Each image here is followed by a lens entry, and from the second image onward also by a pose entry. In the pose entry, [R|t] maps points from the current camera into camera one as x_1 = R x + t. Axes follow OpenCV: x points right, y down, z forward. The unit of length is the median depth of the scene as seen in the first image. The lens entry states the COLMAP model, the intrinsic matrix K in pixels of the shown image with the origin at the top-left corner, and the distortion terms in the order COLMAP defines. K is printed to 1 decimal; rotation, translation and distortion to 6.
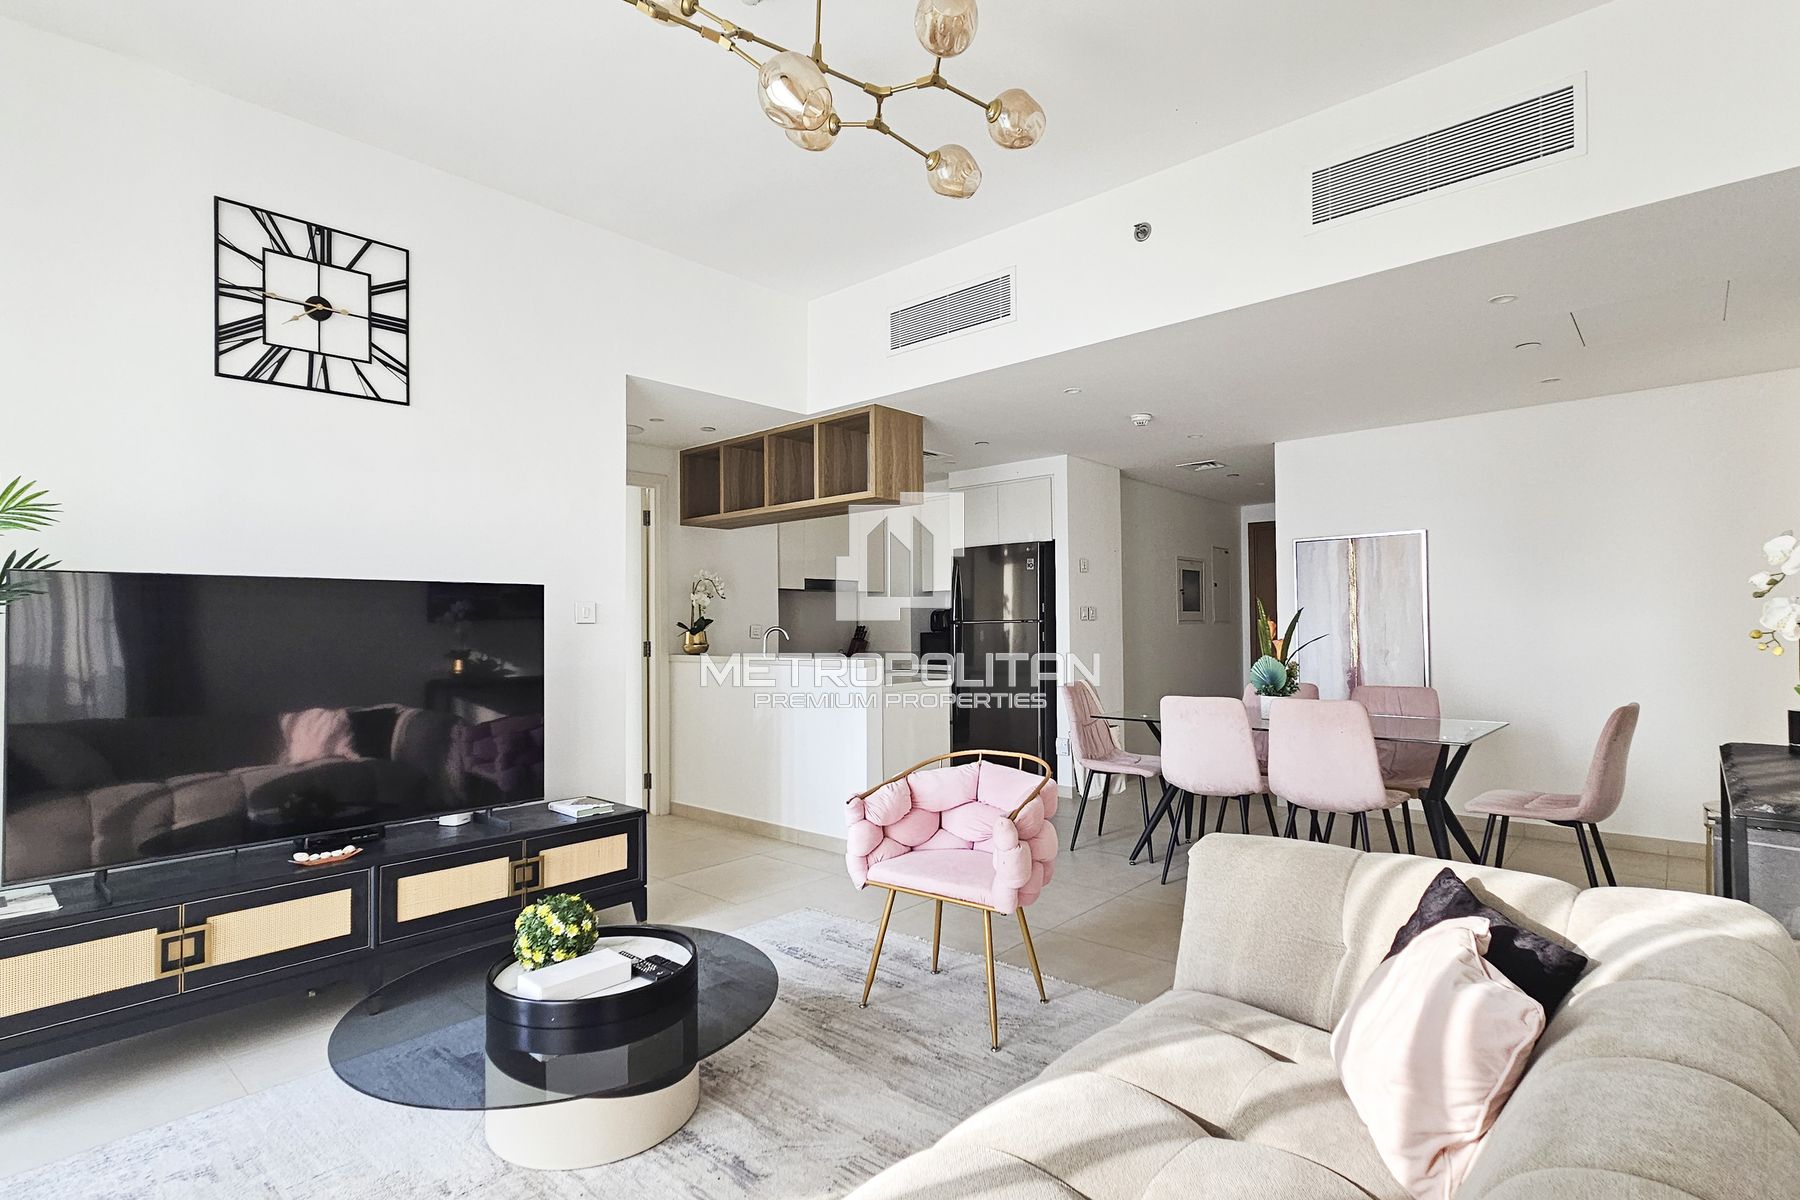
lens RADIAL K [[873.3, 0, 900.0], [0, 873.3, 600.0], [0, 0, 1]] dist [0.003438, 0.000059]
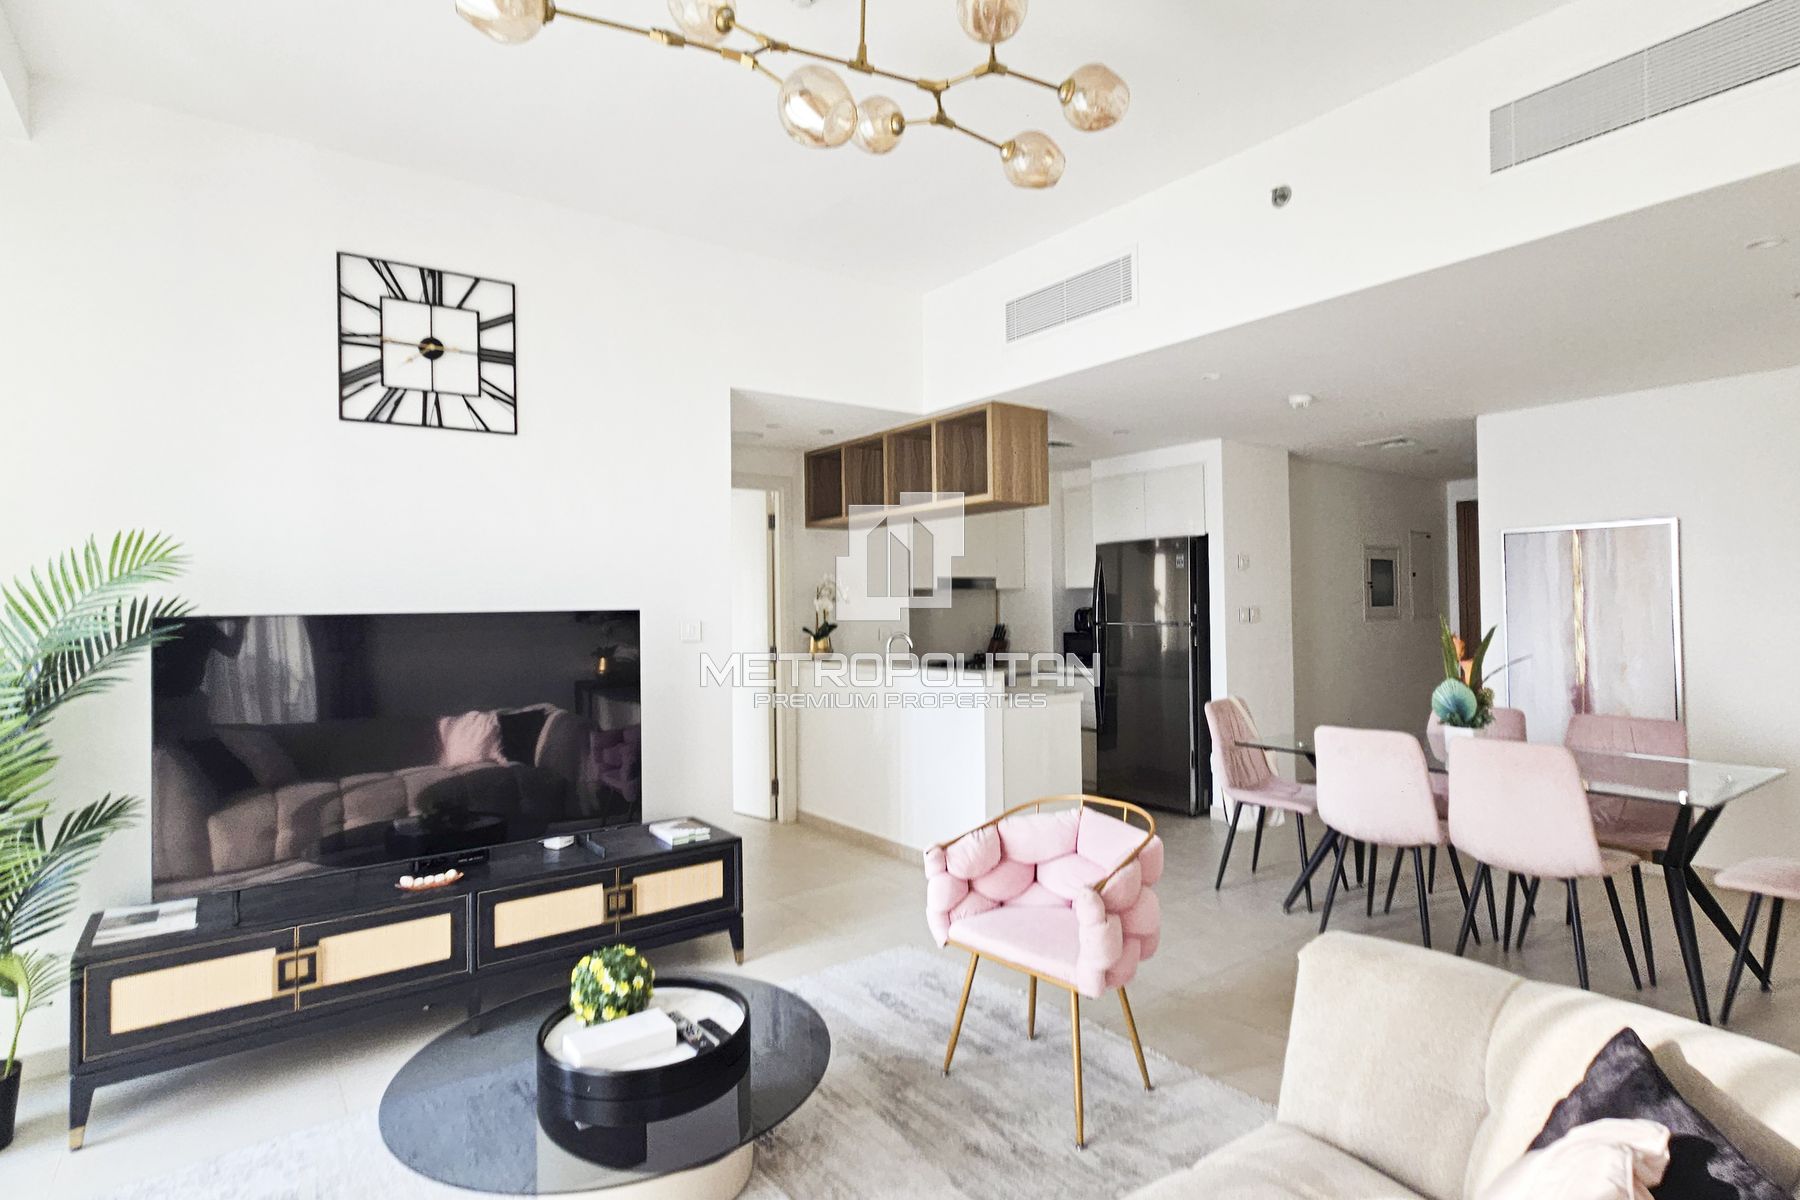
lens RADIAL K [[894.3, 0, 898.1], [0, 894.3, 582.8], [0, 0, 1]] dist [0.003813, 0.001593]
pose [[0.980193, -0.007301, -0.197910, 0.087342], [0.009033, 0.999928, 0.007848, -0.054738], [0.197839, -0.009481, 0.980189, 0.057377]]
